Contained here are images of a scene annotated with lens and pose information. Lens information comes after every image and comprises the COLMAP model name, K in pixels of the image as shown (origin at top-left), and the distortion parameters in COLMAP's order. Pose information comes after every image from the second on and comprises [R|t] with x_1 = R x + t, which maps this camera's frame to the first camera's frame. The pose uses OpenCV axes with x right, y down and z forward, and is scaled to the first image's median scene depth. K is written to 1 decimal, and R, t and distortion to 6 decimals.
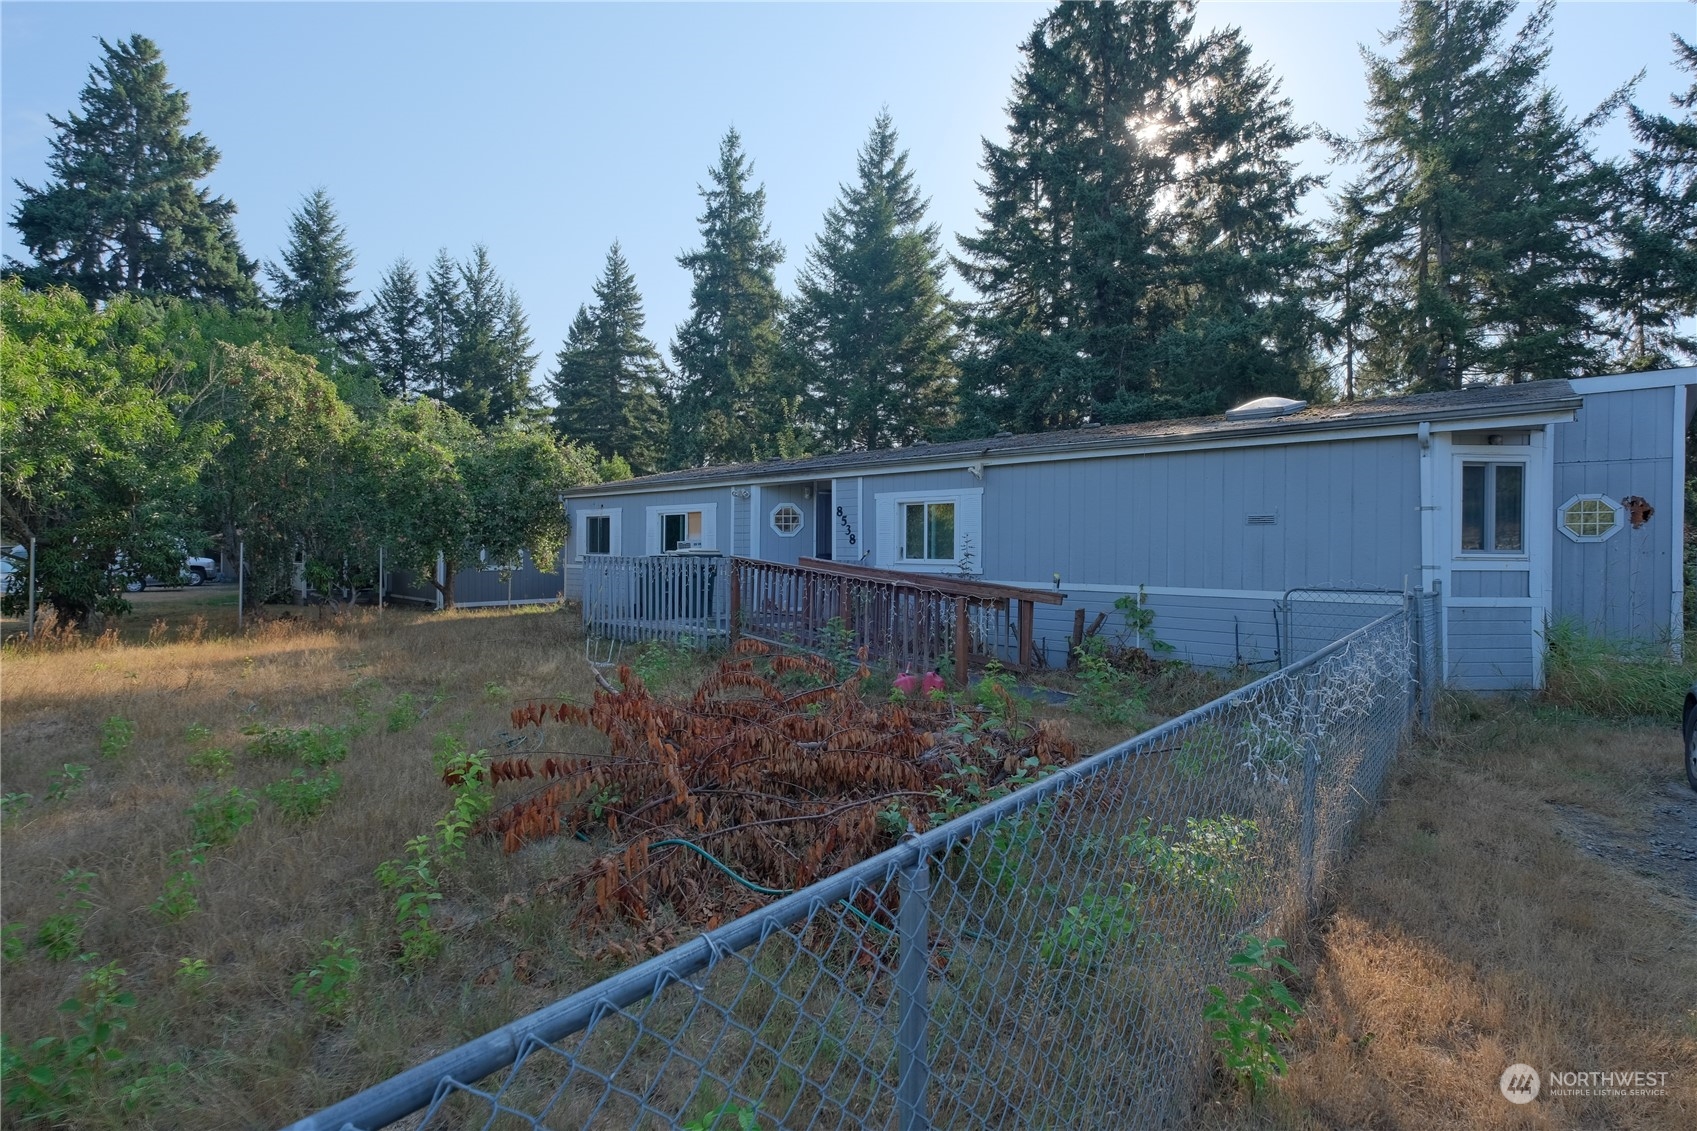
lens RADIAL K [[790.8, 0, 844.9], [0, 790.8, 558.8], [0, 0, 1]] dist [0.002744, -0.000866]
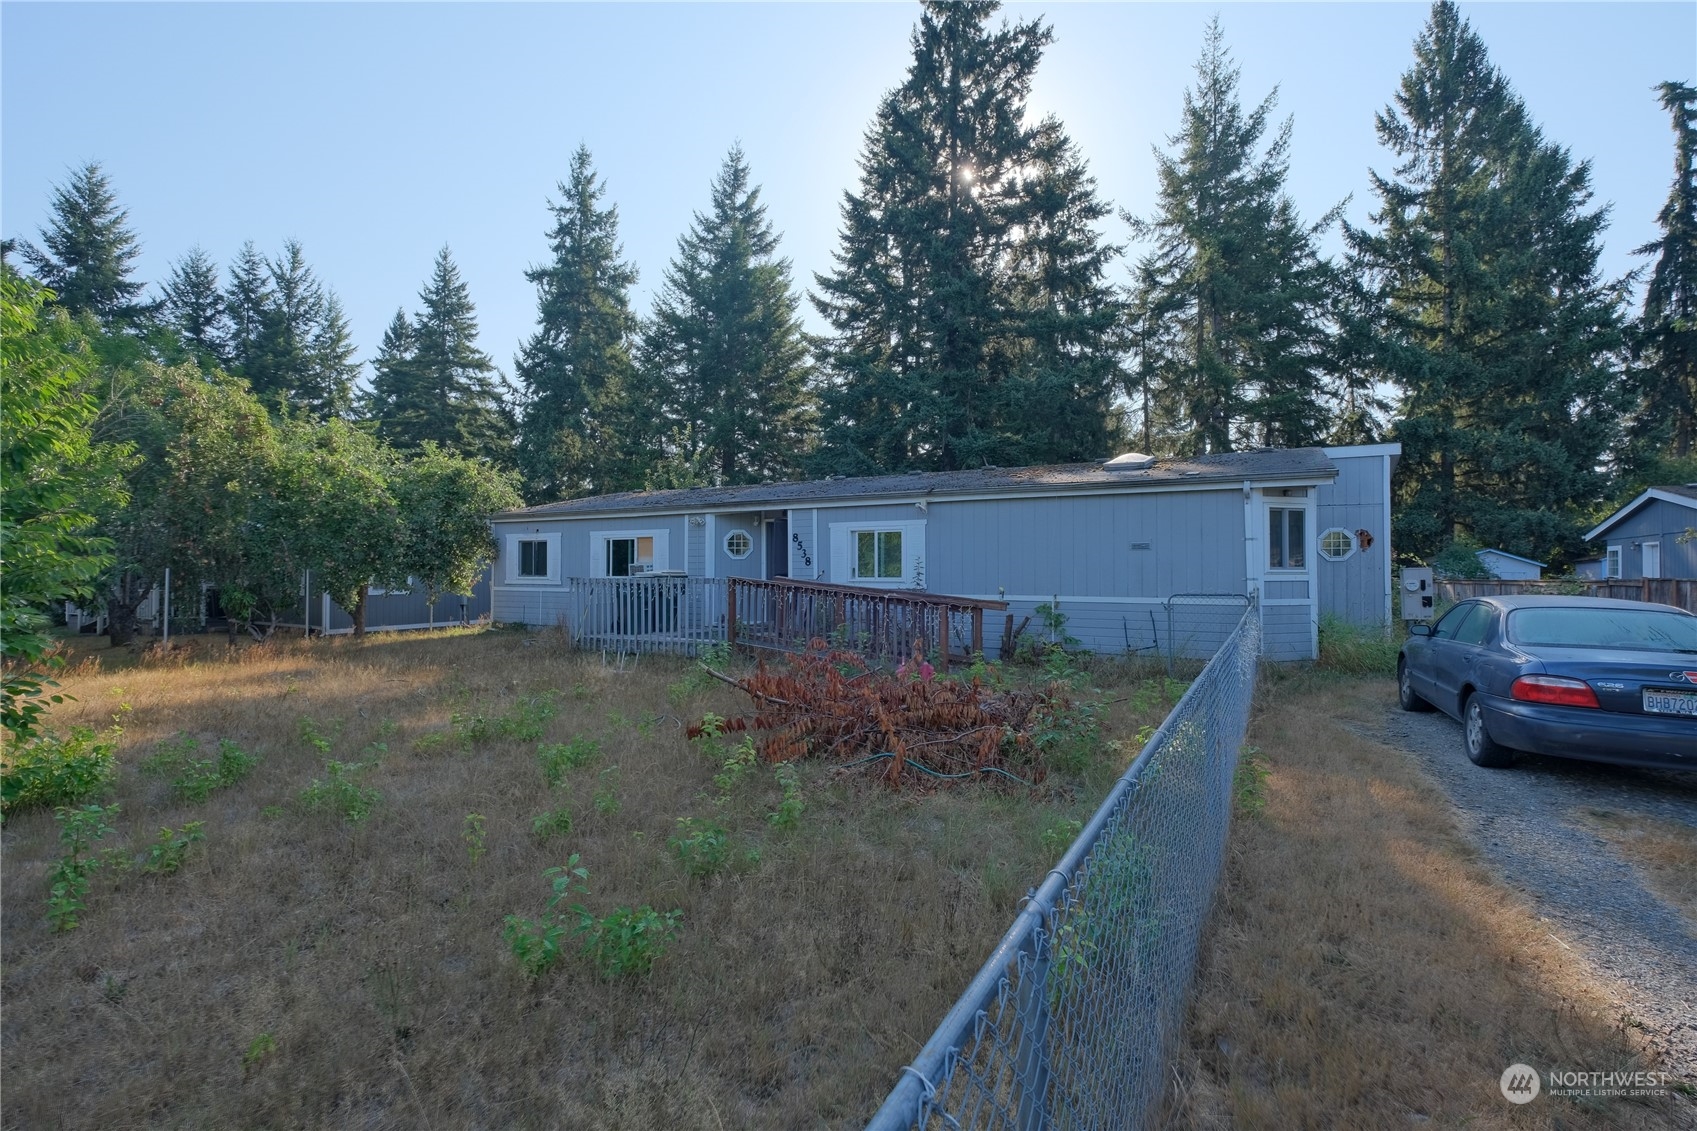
lens RADIAL K [[790.8, 0, 854.7], [0, 790.8, 566.5], [0, 0, 1]] dist [0.002744, -0.000866]
pose [[0.974248, -0.006852, 0.225374, -0.064071], [0.010411, 0.999839, -0.014608, 0.000236], [-0.225238, 0.016579, 0.974163, -0.055039]]
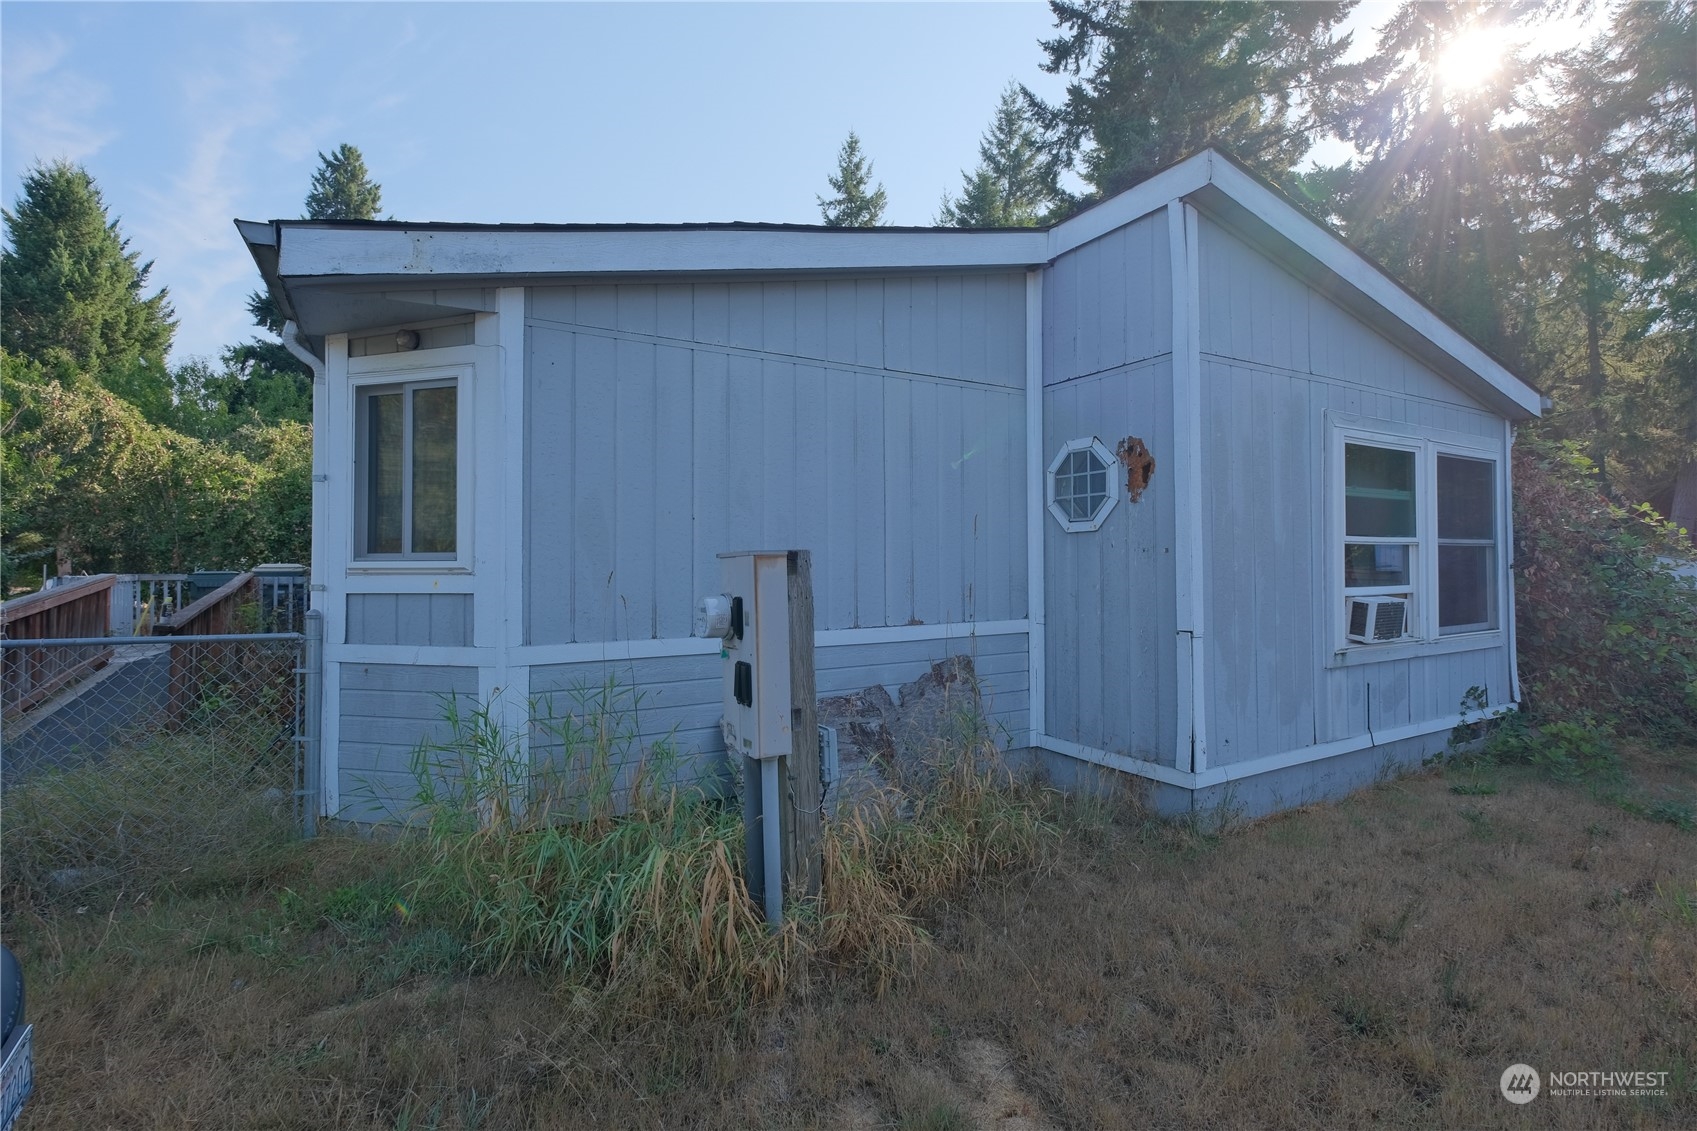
lens RADIAL K [[790.8, 0, 854.6], [0, 790.8, 554.9], [0, 0, 1]] dist [0.002744, -0.000866]
pose [[0.952622, -0.019909, -0.303503, 0.254653], [0.014066, 0.999671, -0.021427, 0.000967], [0.303830, 0.016143, 0.952589, 0.122702]]
